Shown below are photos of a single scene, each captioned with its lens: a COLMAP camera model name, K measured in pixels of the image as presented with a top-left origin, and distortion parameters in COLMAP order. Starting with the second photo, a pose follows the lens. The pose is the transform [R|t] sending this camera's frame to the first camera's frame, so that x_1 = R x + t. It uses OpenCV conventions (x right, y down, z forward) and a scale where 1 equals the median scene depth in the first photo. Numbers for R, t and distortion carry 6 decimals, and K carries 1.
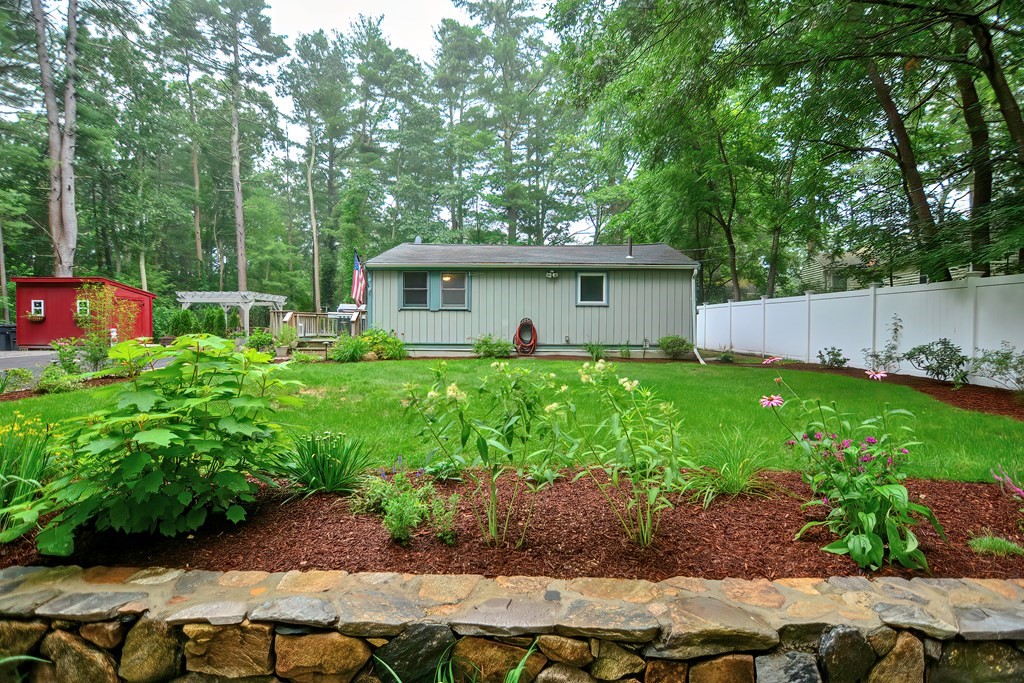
lens RADIAL K [[496.7, 0, 512.0], [0, 496.7, 341.5], [0, 0, 1]] dist [-0.000517, 0.000455]
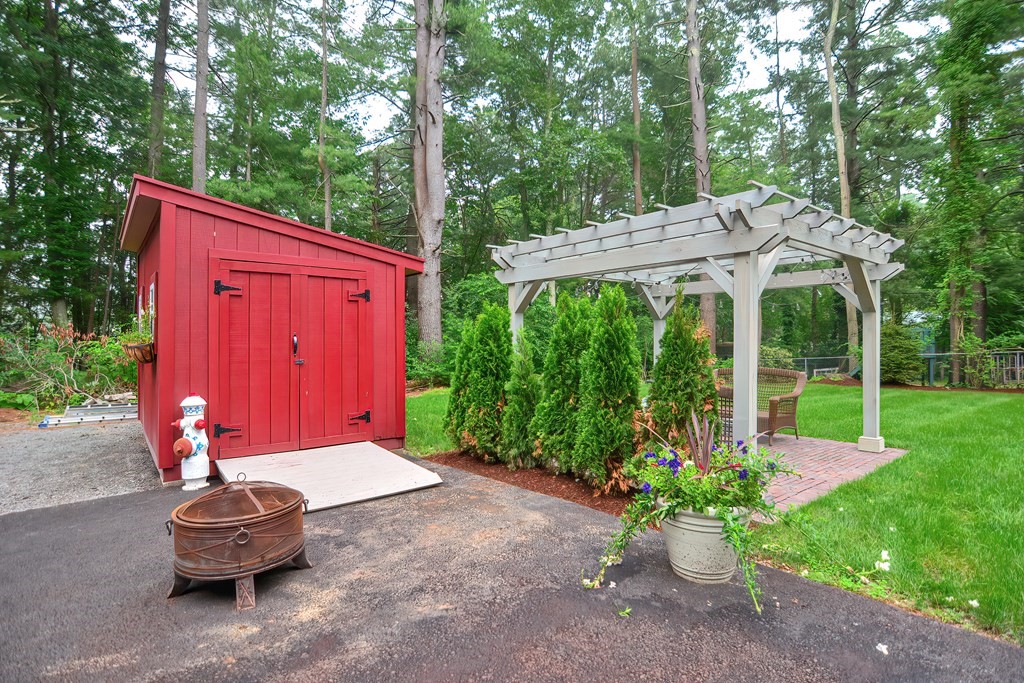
lens RADIAL K [[496.7, 0, 512.0], [0, 496.7, 341.5], [0, 0, 1]] dist [-0.000517, 0.000455]
pose [[0.650235, -0.005481, -0.759713, -0.839620], [0.001003, 0.999979, -0.006356, -0.086789], [0.759732, 0.003371, 0.650227, 1.515784]]
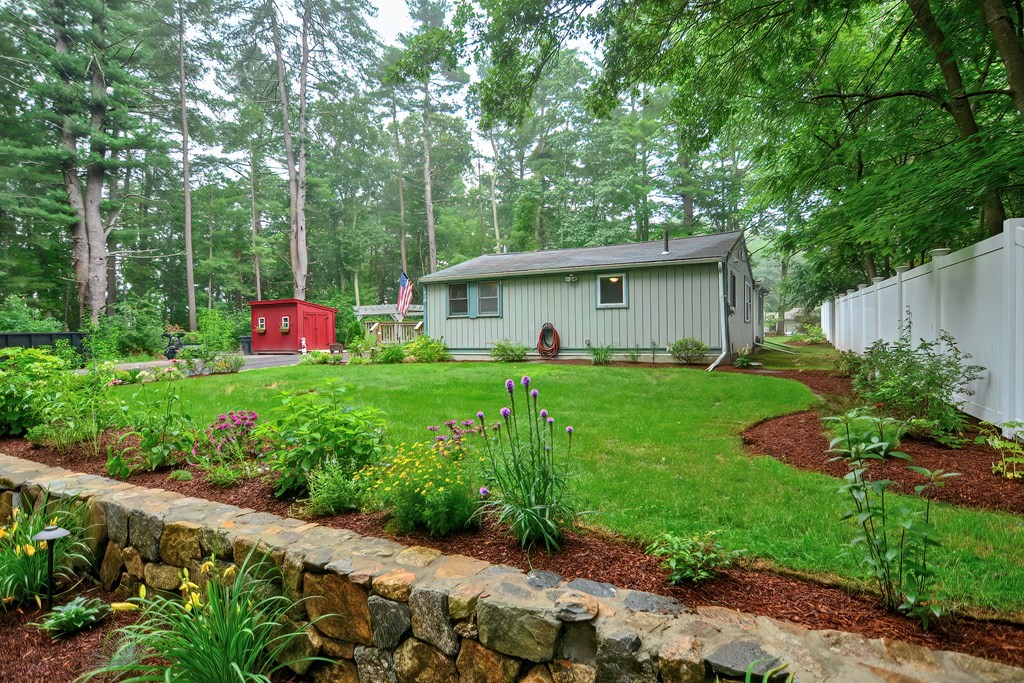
lens RADIAL K [[531.4, 0, 512.0], [0, 531.4, 341.5], [0, 0, 1]] dist [0.002345, 0.000211]
pose [[0.902004, -0.013599, -0.431513, 0.419971], [0.012111, 0.999907, -0.006195, -0.002882], [0.431557, 0.000362, 0.902086, -0.012549]]
